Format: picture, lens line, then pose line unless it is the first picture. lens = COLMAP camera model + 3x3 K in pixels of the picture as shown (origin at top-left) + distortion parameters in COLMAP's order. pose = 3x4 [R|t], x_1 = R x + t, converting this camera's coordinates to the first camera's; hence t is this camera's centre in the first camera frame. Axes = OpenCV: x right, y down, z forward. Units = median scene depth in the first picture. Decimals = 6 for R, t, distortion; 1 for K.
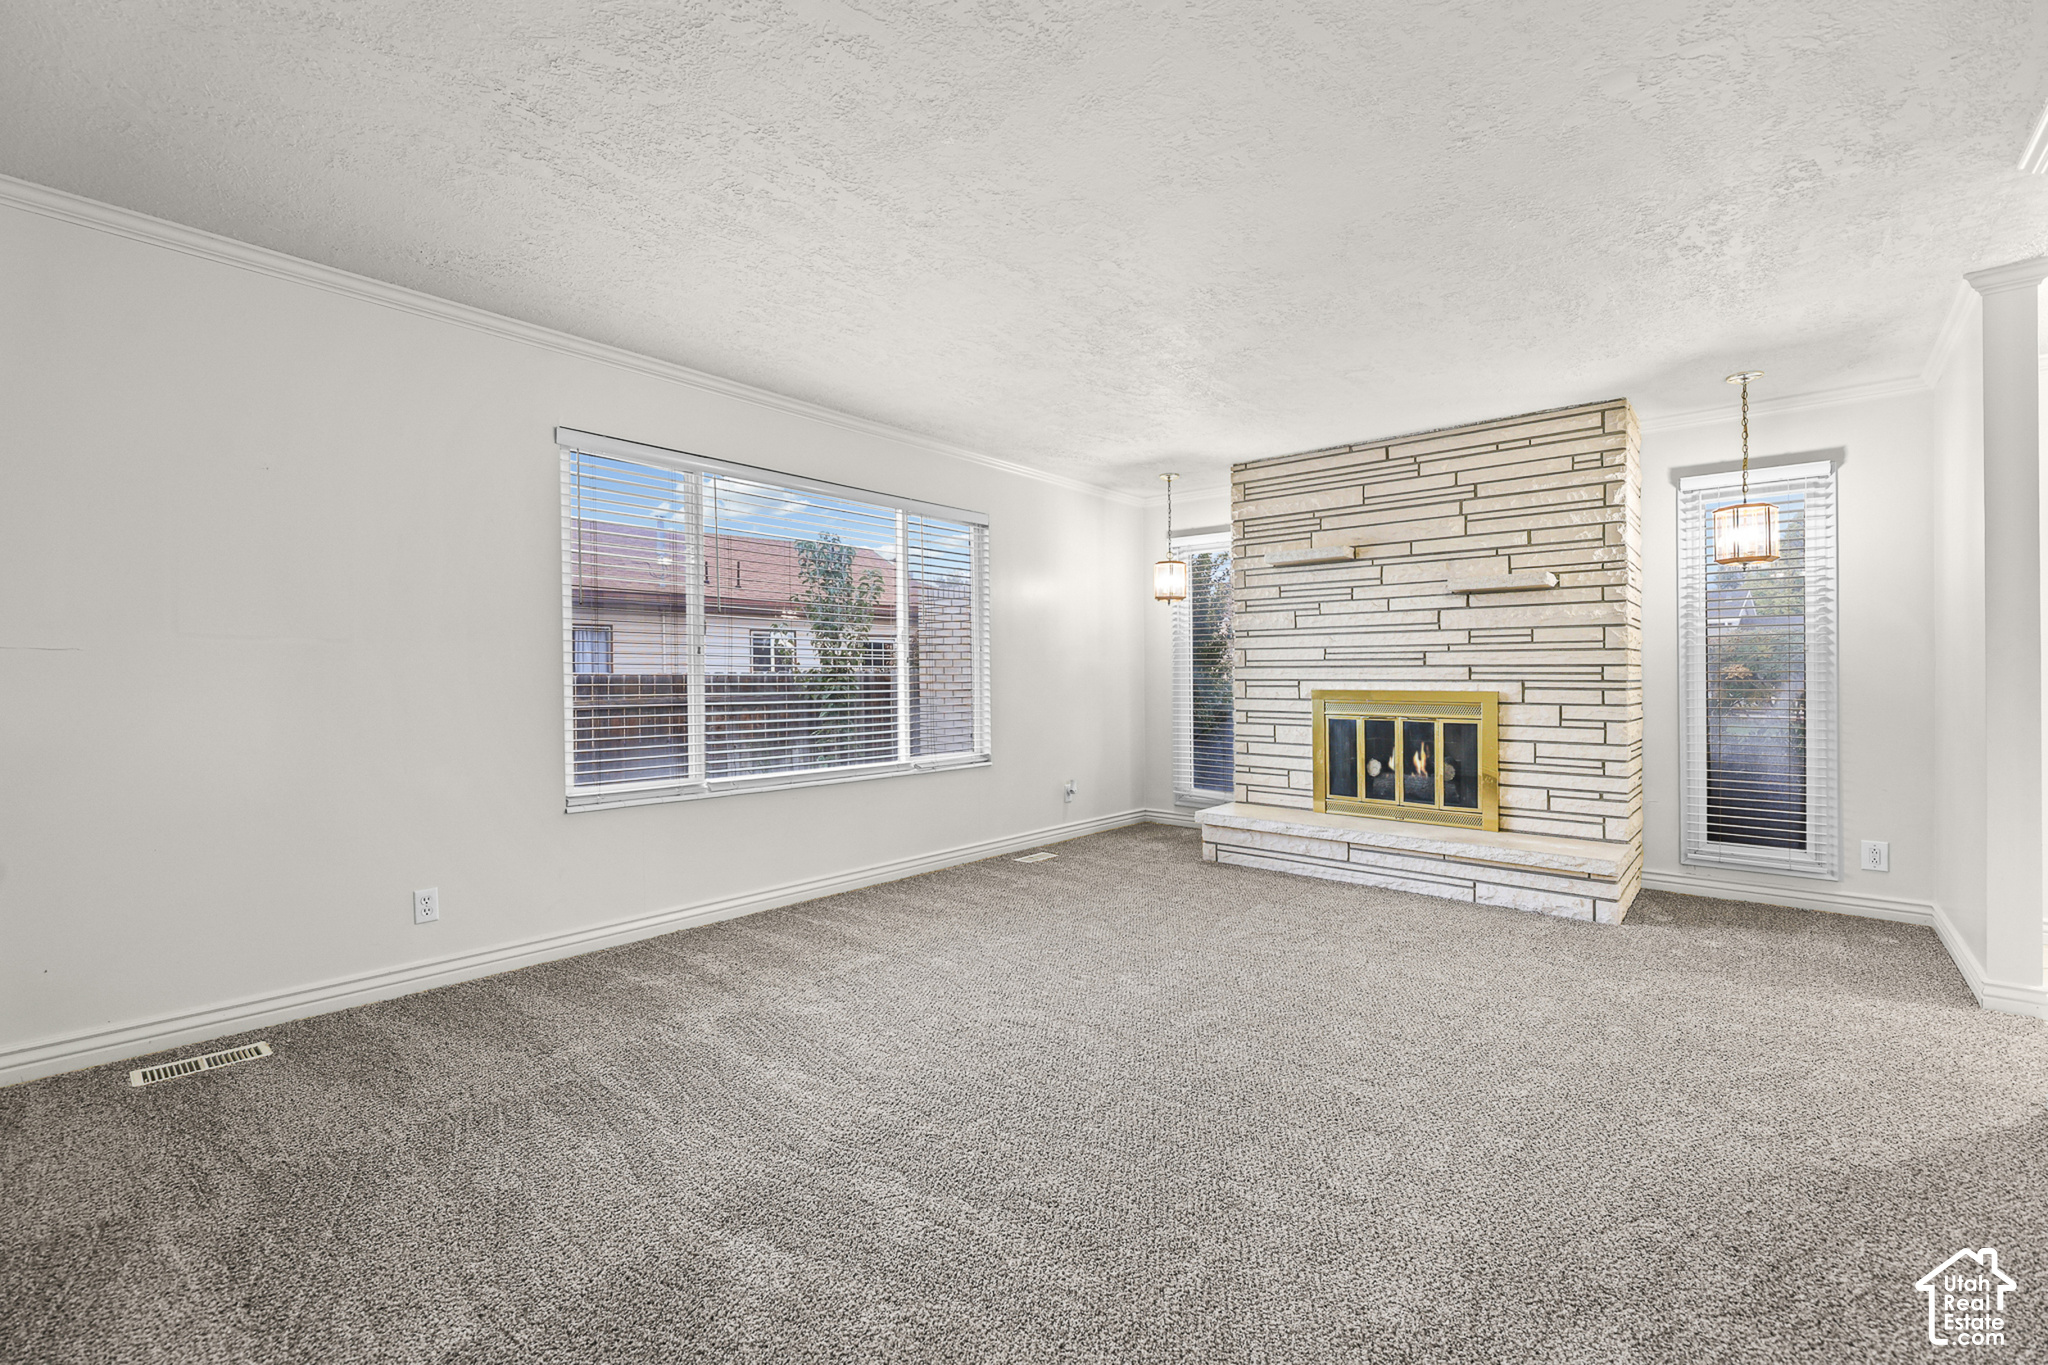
lens RADIAL K [[864.8, 0, 1057.9], [0, 864.8, 694.8], [0, 0, 1]] dist [0.003164, 0.000333]
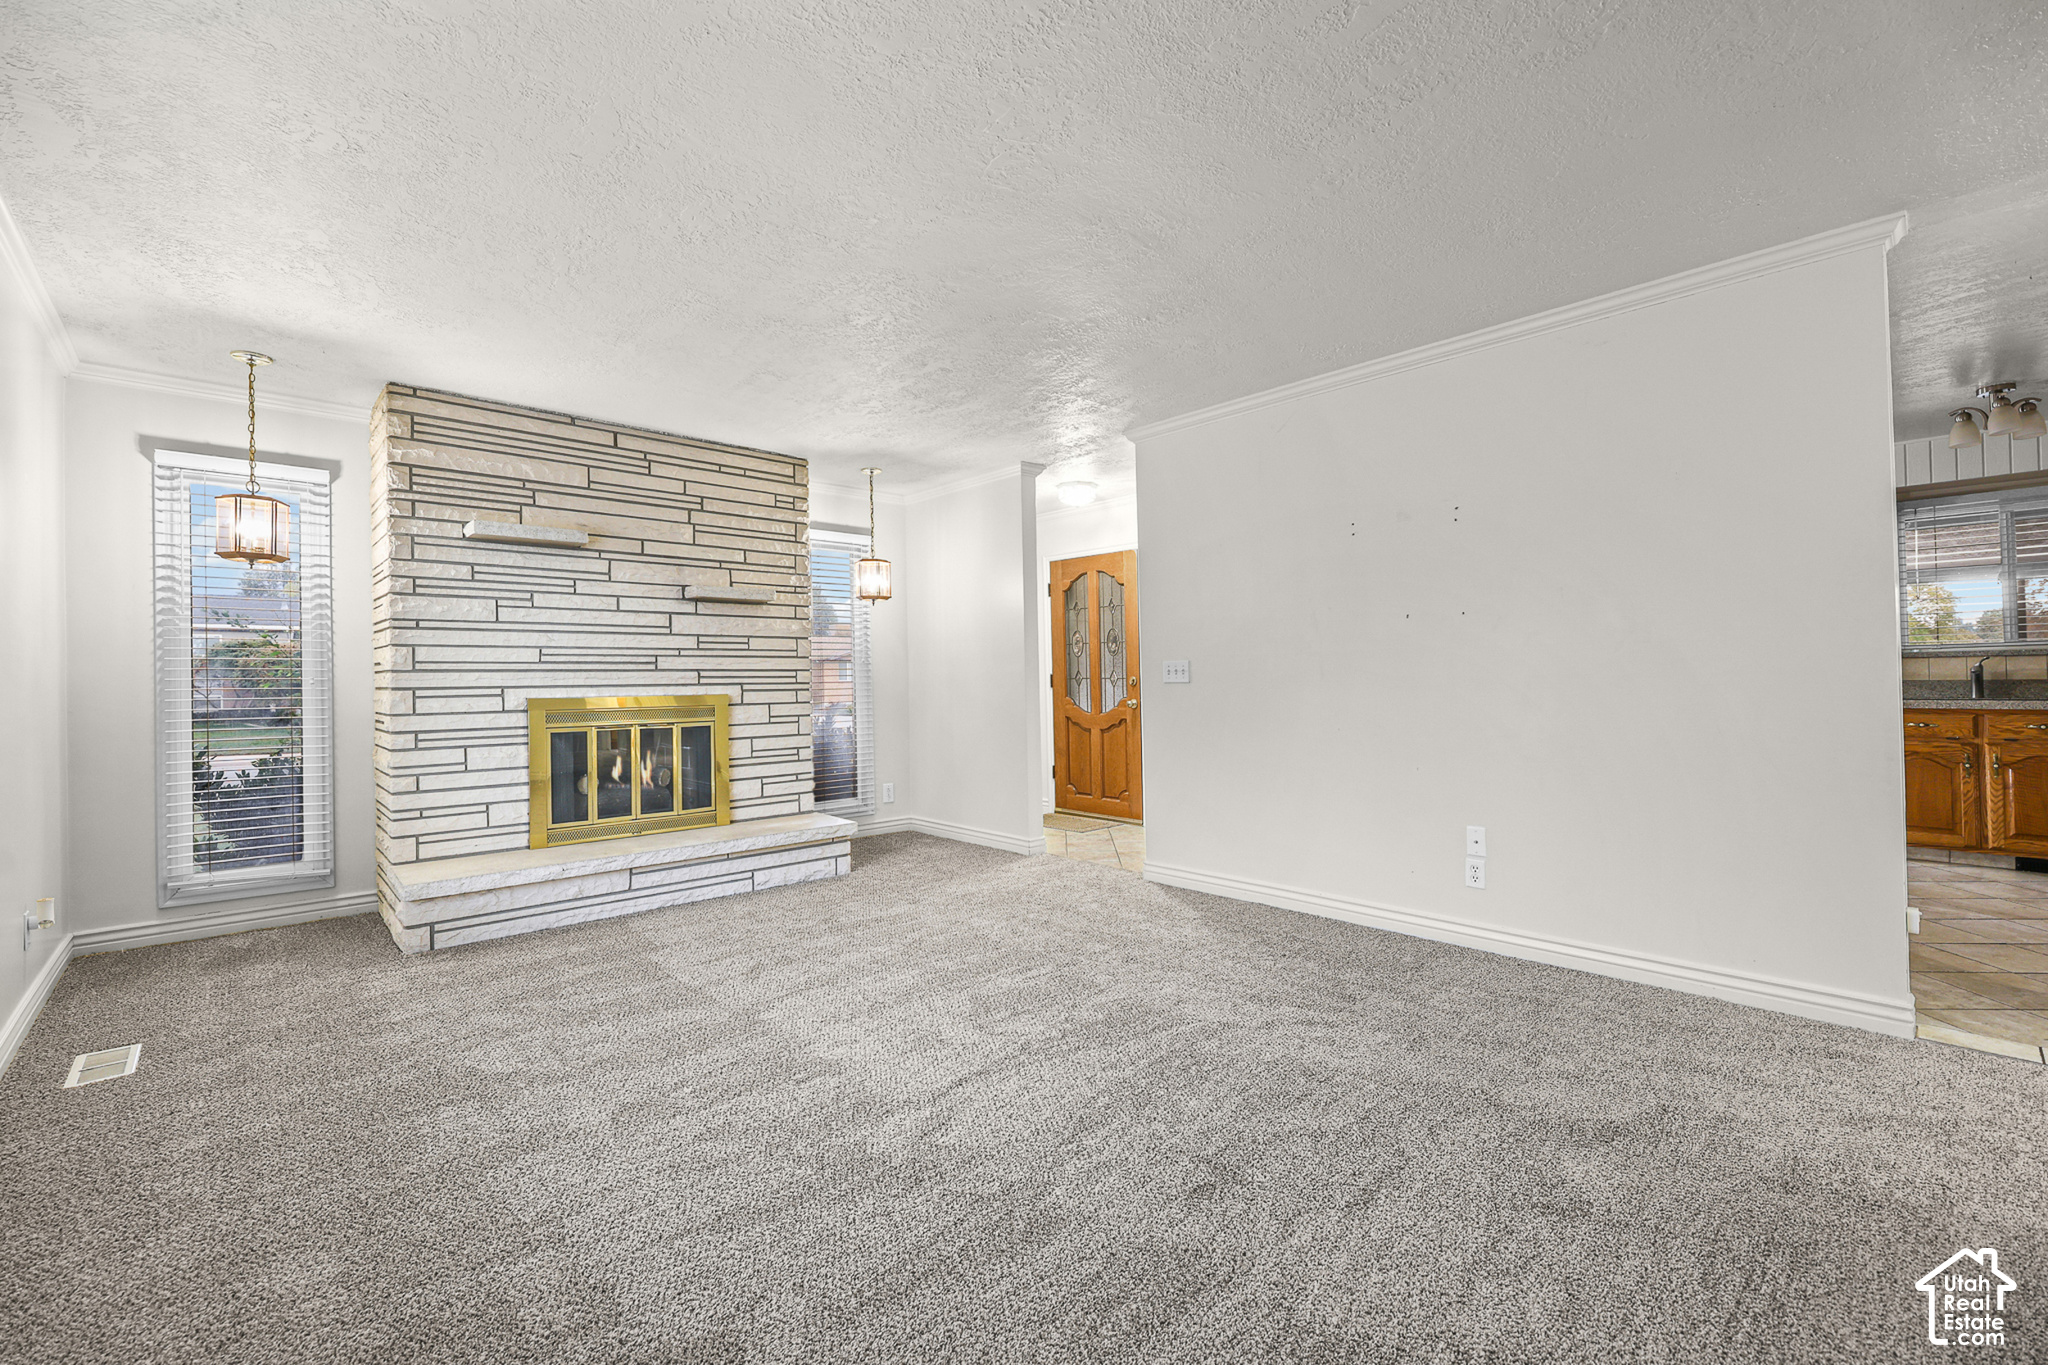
lens RADIAL K [[864.8, 0, 1050.6], [0, 864.8, 656.3], [0, 0, 1]] dist [0.003164, 0.000333]
pose [[0.113032, 0.018814, 0.993413, -0.495512], [0.028384, 0.999352, -0.022156, -0.014972], [-0.993186, 0.030701, 0.112424, 0.455149]]
